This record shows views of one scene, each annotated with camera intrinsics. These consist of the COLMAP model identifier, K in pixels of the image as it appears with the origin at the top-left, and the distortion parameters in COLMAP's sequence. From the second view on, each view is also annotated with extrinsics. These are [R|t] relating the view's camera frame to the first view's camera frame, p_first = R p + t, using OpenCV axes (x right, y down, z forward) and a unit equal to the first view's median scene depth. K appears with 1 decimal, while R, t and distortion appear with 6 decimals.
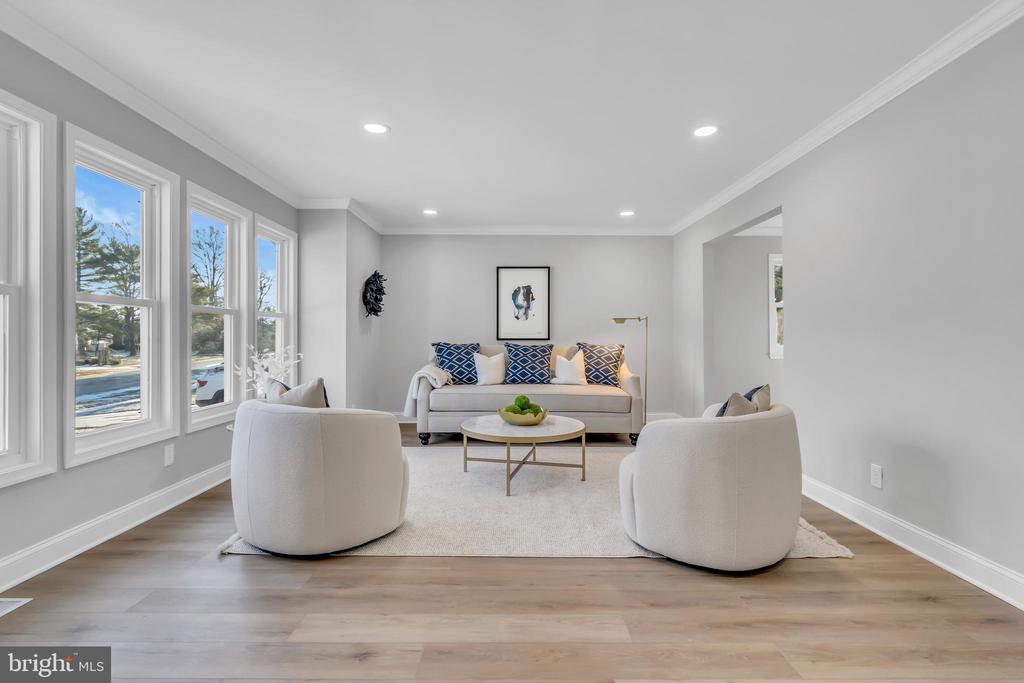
lens RADIAL K [[479.8, 0, 526.3], [0, 479.8, 336.7], [0, 0, 1]] dist [-0.003070, 0.000191]
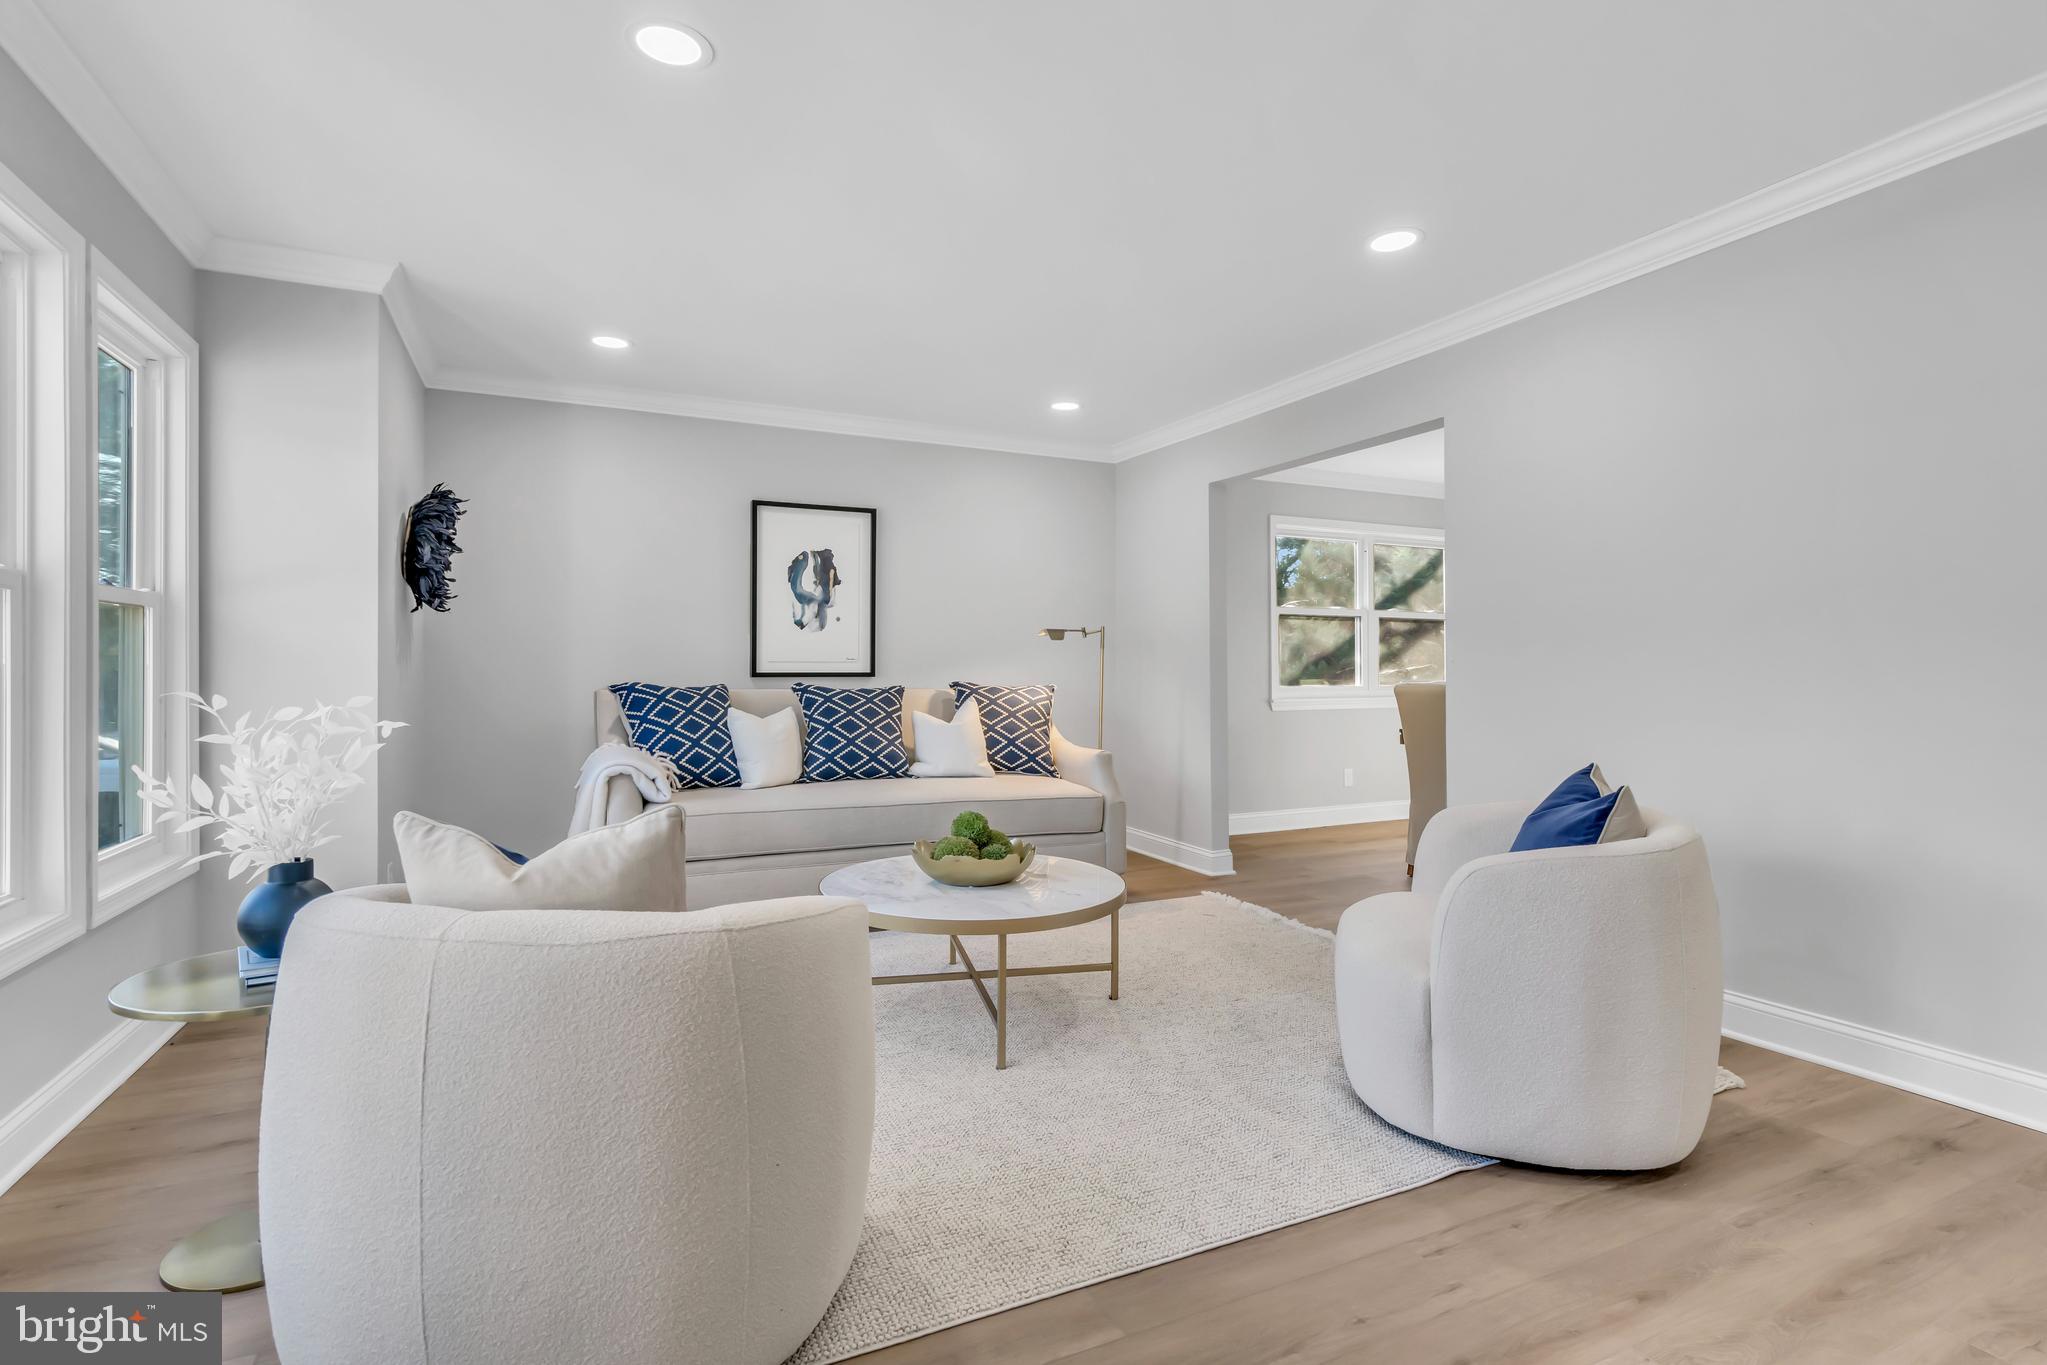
lens RADIAL K [[949.8, 0, 1019.8], [0, 949.8, 674.9], [0, 0, 1]] dist [-0.002515, -0.000157]
pose [[0.908448, -0.001030, 0.417996, -0.220925], [-0.001244, 0.999986, 0.005167, 0.000953], [-0.417996, -0.005214, 0.908434, 0.175672]]
